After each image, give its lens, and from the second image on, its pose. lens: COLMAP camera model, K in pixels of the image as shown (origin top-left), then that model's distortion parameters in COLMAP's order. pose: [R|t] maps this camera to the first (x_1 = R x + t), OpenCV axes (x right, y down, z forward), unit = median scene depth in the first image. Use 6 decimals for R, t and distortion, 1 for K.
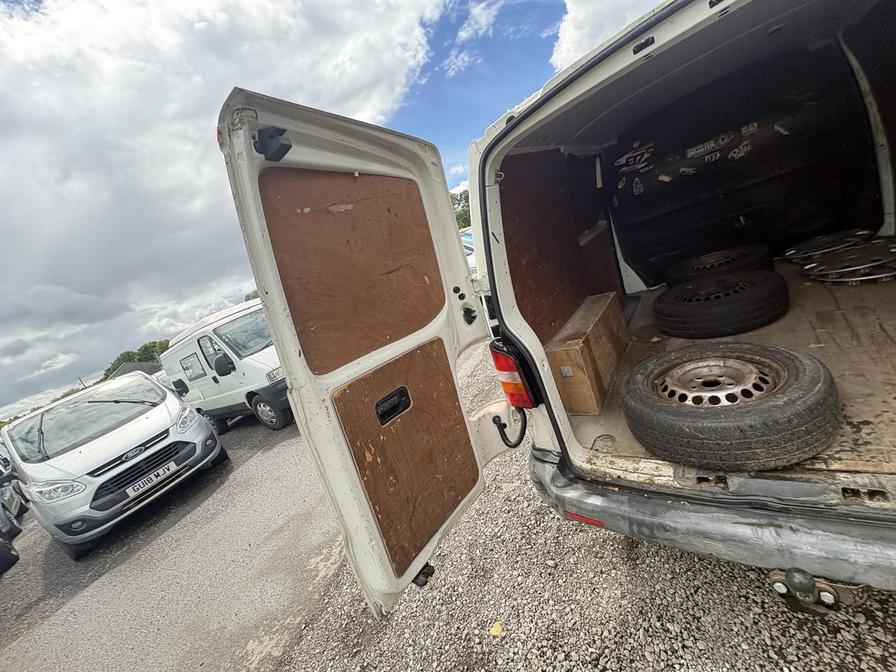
lens RADIAL K [[358.2, 0, 447.2], [0, 358.2, 333.1], [0, 0, 1]] dist [0.003134, 0.000325]
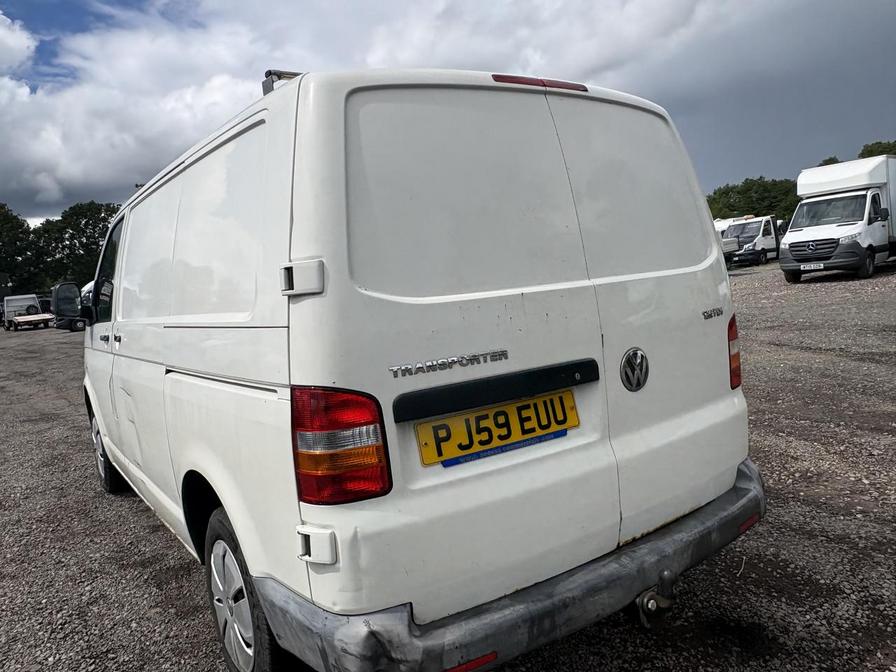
lens RADIAL K [[672.5, 0, 450.8], [0, 672.5, 326.9], [0, 0, 1]] dist [-0.005974, 0.013026]
pose [[0.341754, 0.271057, 0.899851, -0.753732], [0.182079, 0.920263, -0.346357, 0.341827], [-0.921982, 0.282213, 0.265150, 0.508021]]
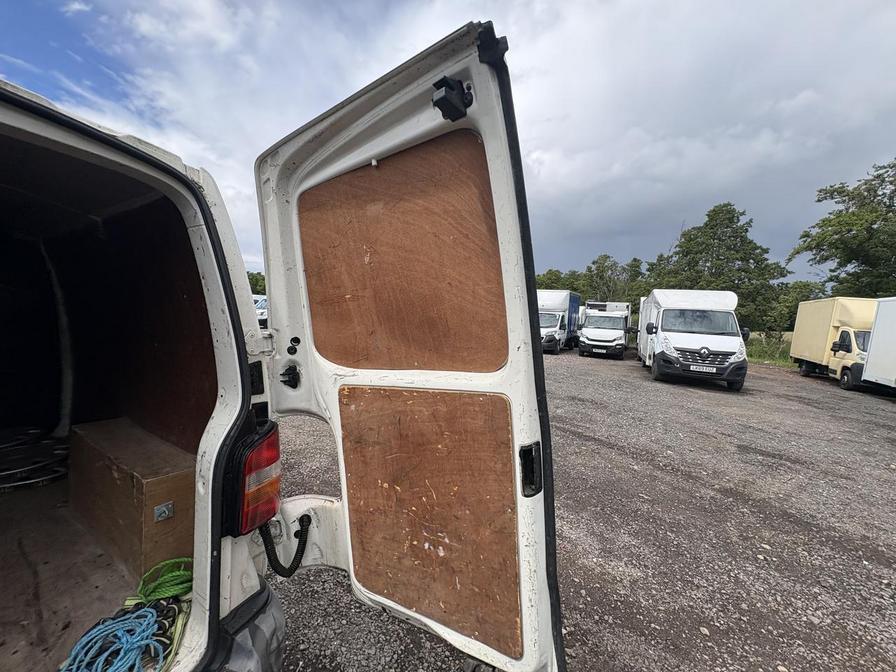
lens RADIAL K [[358.2, 0, 448.0], [0, 358.2, 337.0], [0, 0, 1]] dist [0.003134, 0.000325]
pose [[-0.063729, 0.331544, 0.941285, 0.157832], [0.189028, 0.930138, -0.314820, -0.010160], [-0.979902, 0.157866, -0.121948, 0.016561]]
